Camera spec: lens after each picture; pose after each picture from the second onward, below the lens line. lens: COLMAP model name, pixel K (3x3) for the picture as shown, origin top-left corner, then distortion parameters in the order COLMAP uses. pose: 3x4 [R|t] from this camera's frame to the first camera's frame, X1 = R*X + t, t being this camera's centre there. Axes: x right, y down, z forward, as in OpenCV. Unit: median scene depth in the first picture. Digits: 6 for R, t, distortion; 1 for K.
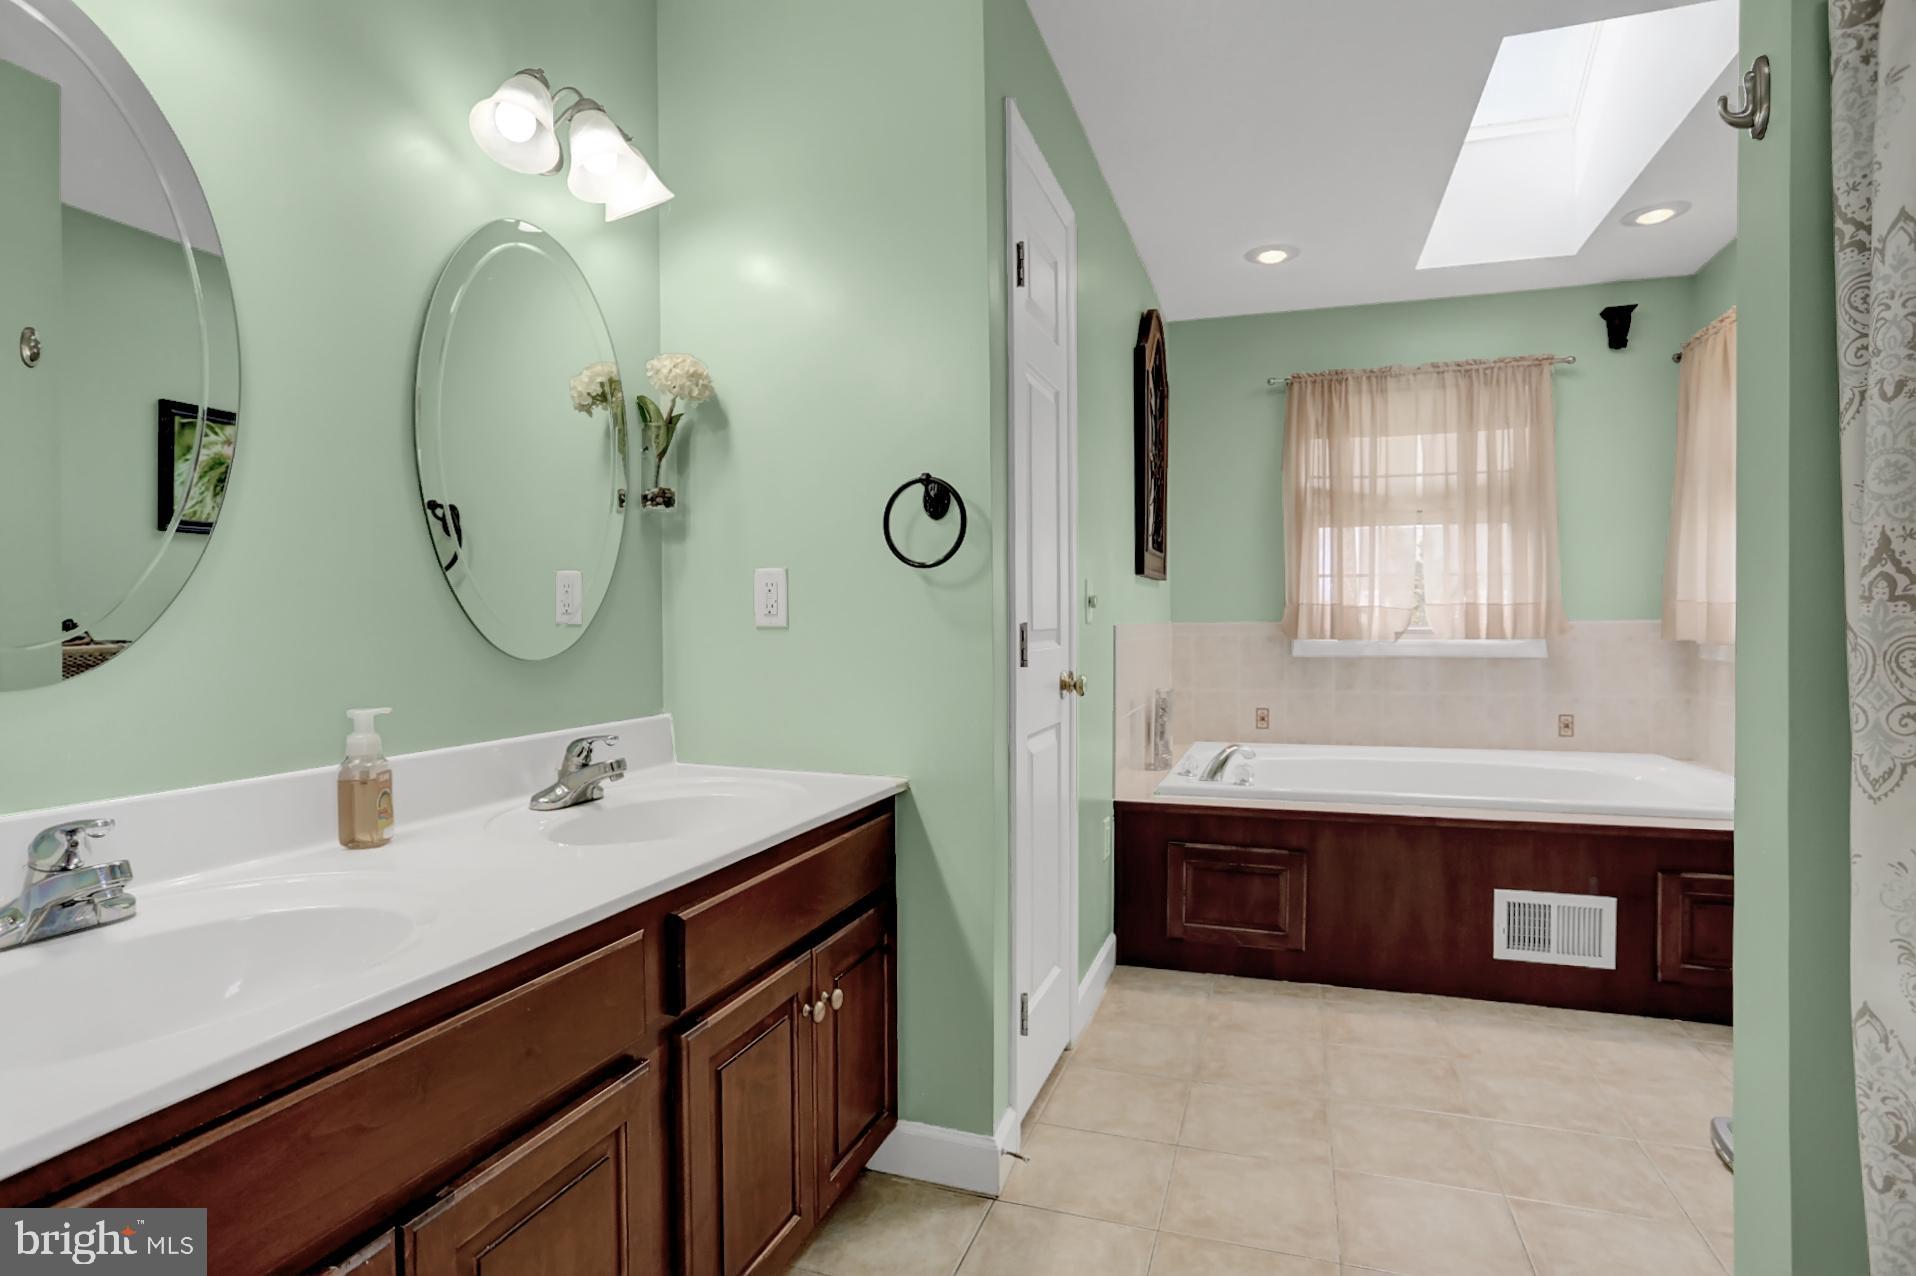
lens RADIAL K [[949.9, 0, 958.0], [0, 949.9, 638.0], [0, 0, 1]] dist [-0.066490, 0.025441]
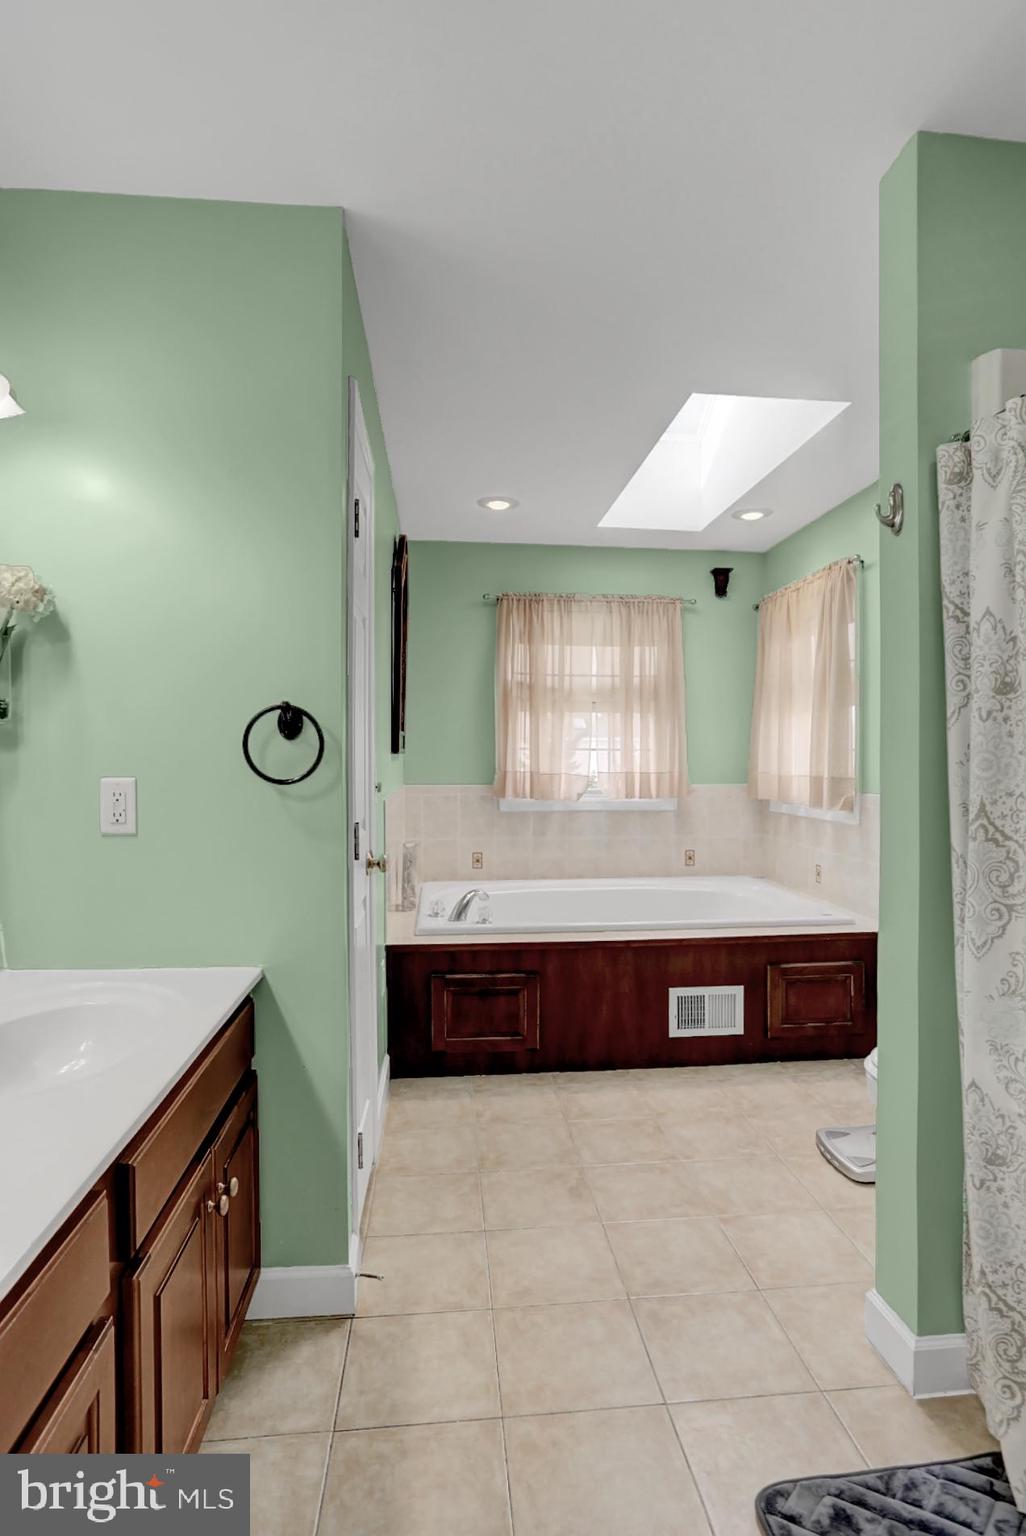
lens RADIAL K [[791.8, 0, 513.0], [0, 791.8, 768.0], [0, 0, 1]] dist [-0.080587, 0.048498]
pose [[0.908407, -0.009375, 0.417981, -0.132000], [0.009742, 0.999952, 0.001255, -0.067548], [-0.417973, 0.002932, 0.908455, 0.024679]]
